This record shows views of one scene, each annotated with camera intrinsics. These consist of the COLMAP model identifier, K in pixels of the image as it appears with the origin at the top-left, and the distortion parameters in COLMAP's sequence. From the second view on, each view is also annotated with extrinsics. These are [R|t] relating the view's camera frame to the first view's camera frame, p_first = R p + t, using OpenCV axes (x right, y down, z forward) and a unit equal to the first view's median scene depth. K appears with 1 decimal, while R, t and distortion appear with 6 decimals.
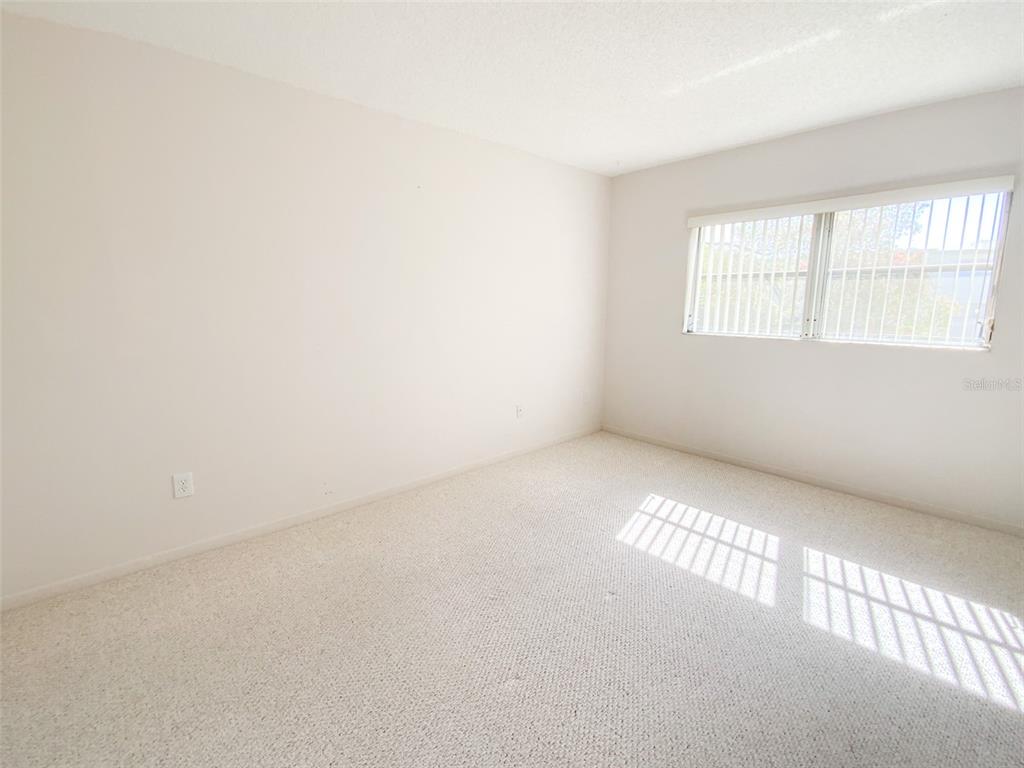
lens RADIAL K [[463.0, 0, 523.9], [0, 463.0, 381.1], [0, 0, 1]] dist [0.030812, -0.022640]
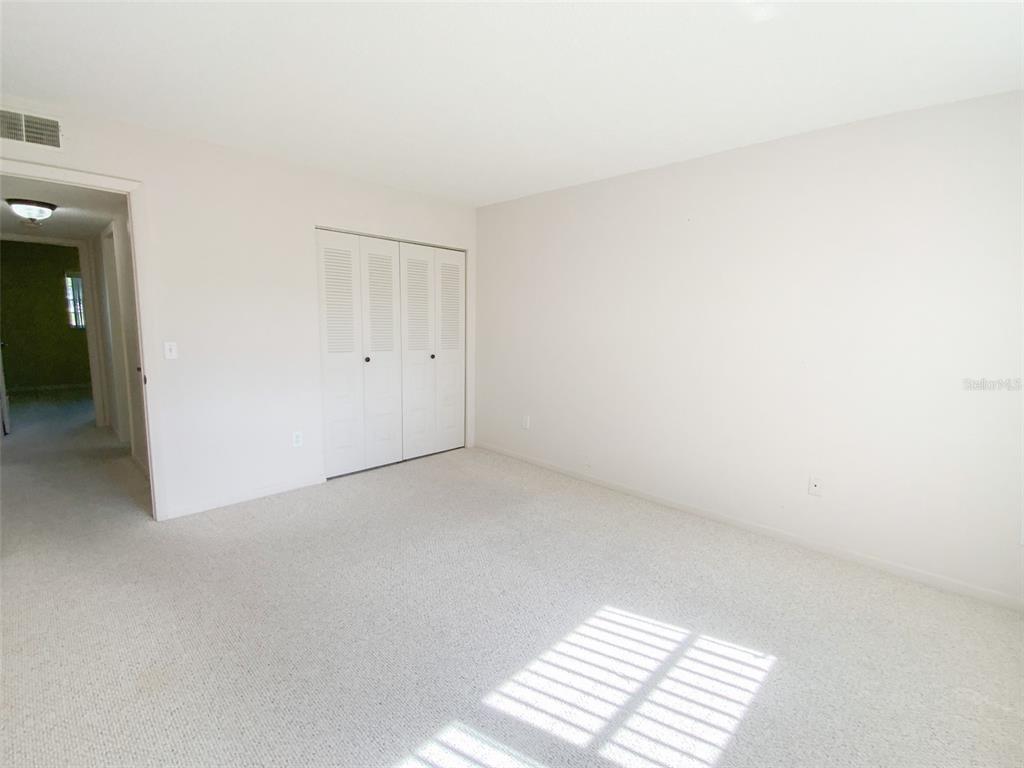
lens RADIAL K [[469.9, 0, 503.8], [0, 469.9, 381.2], [0, 0, 1]] dist [0.027213, -0.024600]
pose [[0.034766, 0.123196, -0.991773, 0.962918], [-0.191437, 0.974817, 0.114379, -0.118306], [0.980889, 0.185886, 0.057475, 0.668983]]
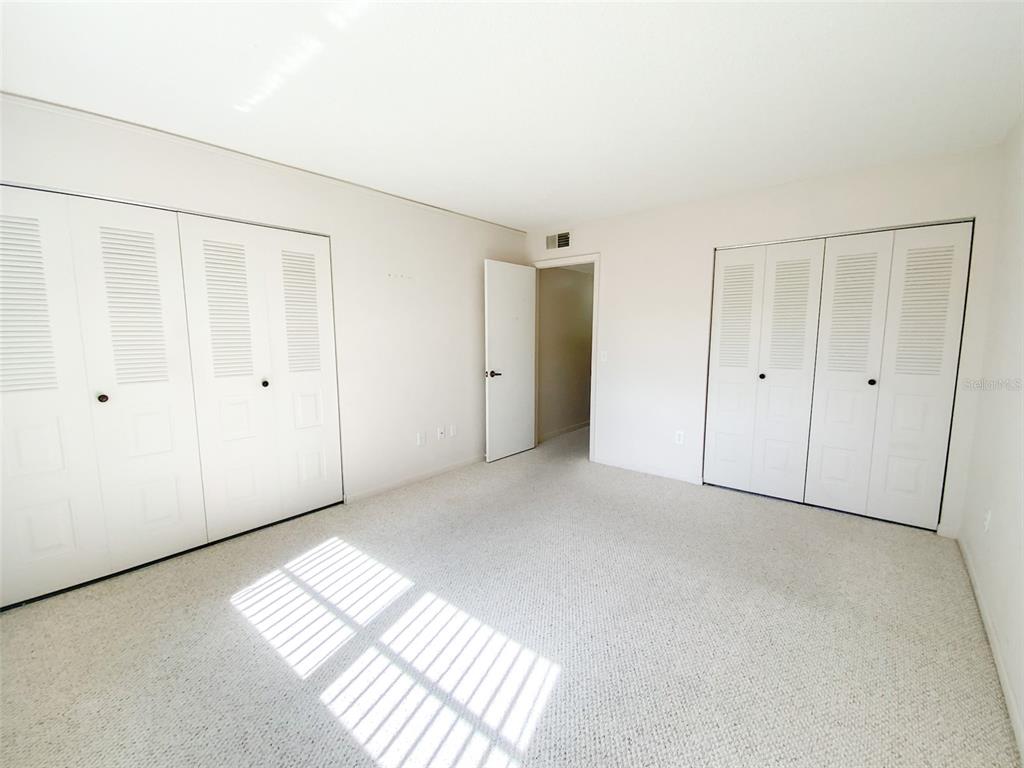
lens RADIAL K [[422.9, 0, 513.4], [0, 422.9, 384.9], [0, 0, 1]] dist [0.019878, -0.020121]
pose [[-0.993034, 0.016379, -0.116688, 0.328024], [-0.018101, 0.957331, 0.288425, -0.256762], [0.116433, 0.288528, -0.950366, 1.436346]]
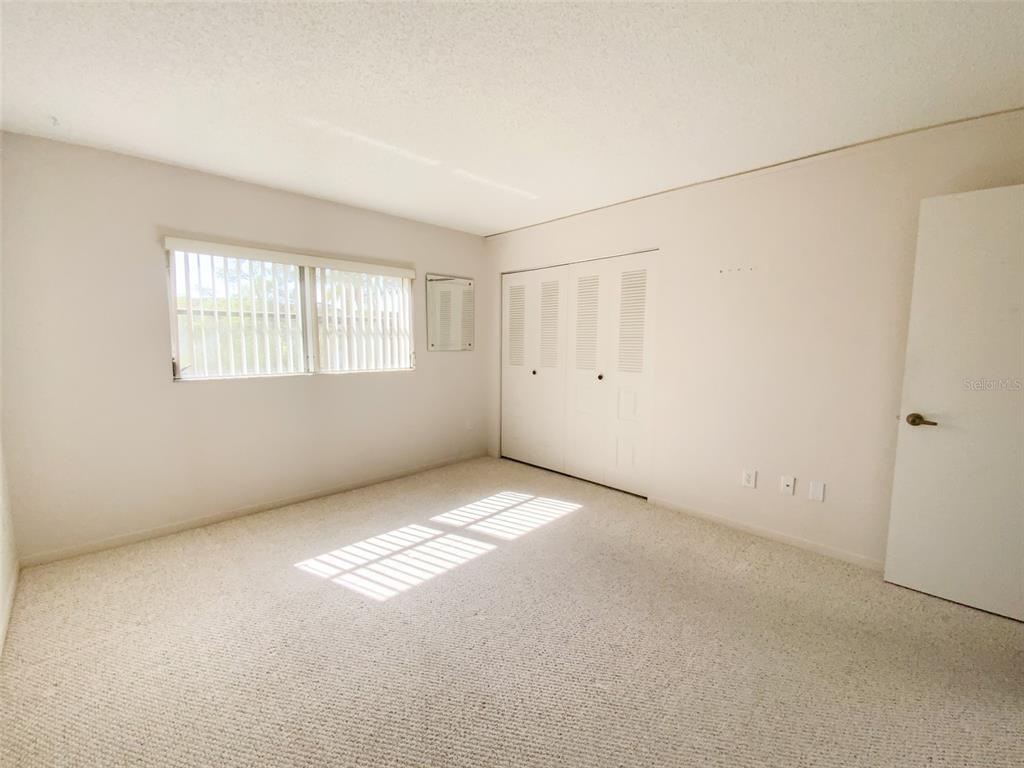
lens RADIAL K [[422.9, 0, 513.4], [0, 422.9, 384.9], [0, 0, 1]] dist [0.019878, -0.020121]
pose [[-0.027239, -0.106179, 0.993974, -0.566464], [0.165786, 0.980093, 0.109240, -0.118859], [-0.985786, 0.167762, -0.009093, 0.659016]]
